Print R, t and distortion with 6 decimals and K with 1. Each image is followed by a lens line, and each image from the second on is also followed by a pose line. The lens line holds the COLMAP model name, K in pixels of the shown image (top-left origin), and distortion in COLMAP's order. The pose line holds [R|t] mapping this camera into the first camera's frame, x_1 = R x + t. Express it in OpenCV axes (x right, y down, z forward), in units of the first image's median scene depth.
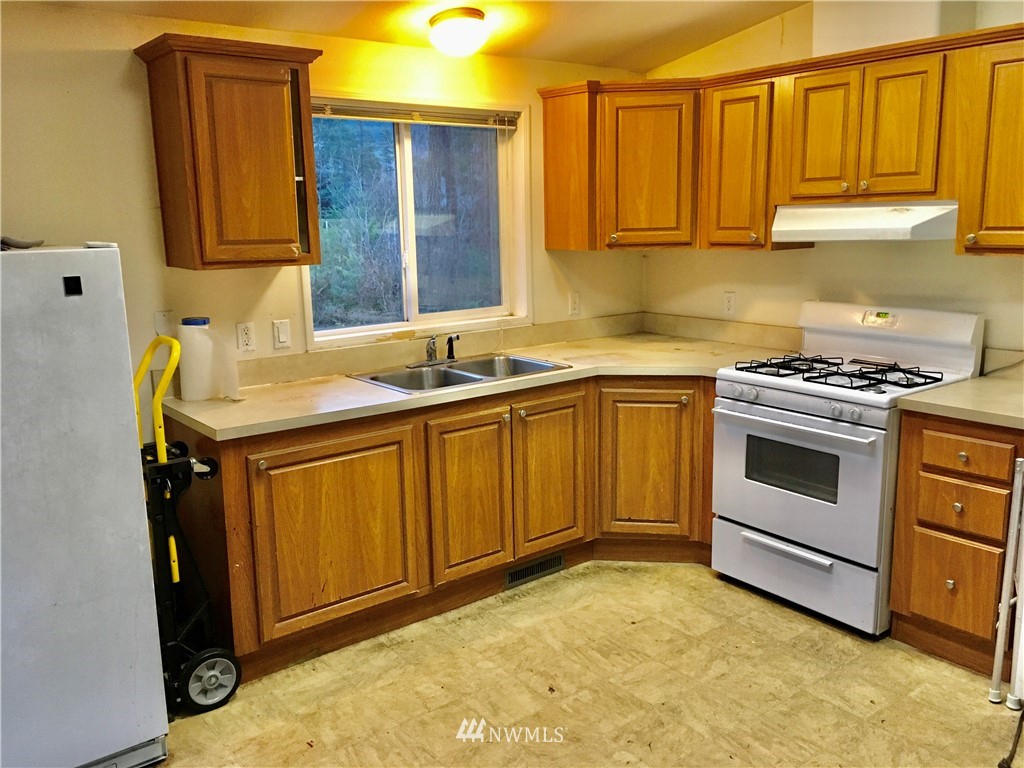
lens RADIAL K [[866.5, 0, 512.4], [0, 866.5, 381.4], [0, 0, 1]] dist [0.086766, -0.119864]
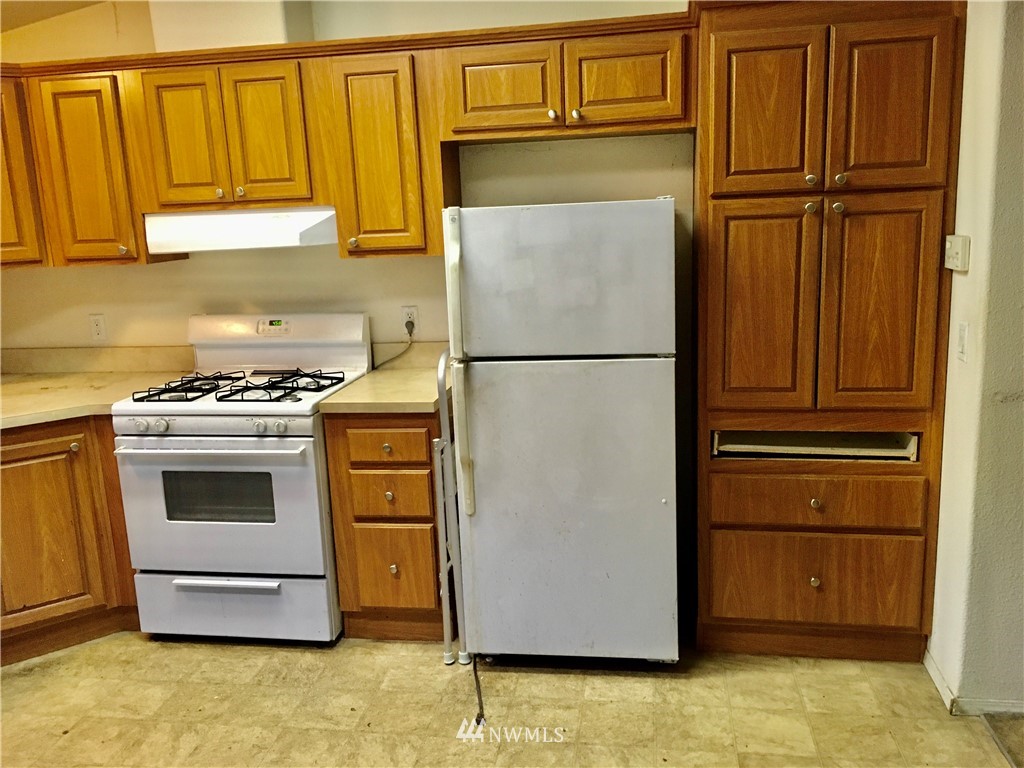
lens RADIAL K [[866.5, 0, 512.4], [0, 866.5, 381.4], [0, 0, 1]] dist [0.086766, -0.119864]
pose [[0.731028, -0.150484, 0.665547, -0.051845], [0.158997, 0.986096, 0.048322, -0.016611], [-0.663565, 0.070495, 0.744790, 0.099595]]
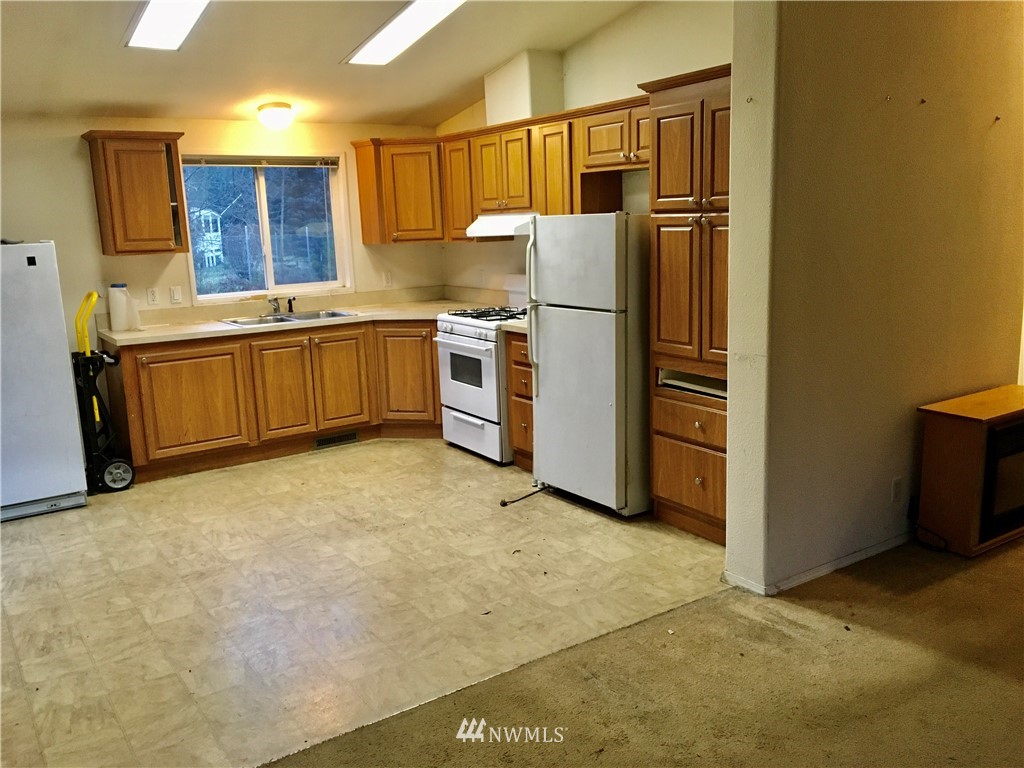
lens RADIAL K [[866.5, 0, 512.4], [0, 866.5, 381.4], [0, 0, 1]] dist [0.086766, -0.119864]
pose [[0.997555, -0.004425, -0.069745, 0.529893], [0.004276, 0.999988, -0.002295, 0.126257], [0.069755, 0.001991, 0.997562, -0.680829]]
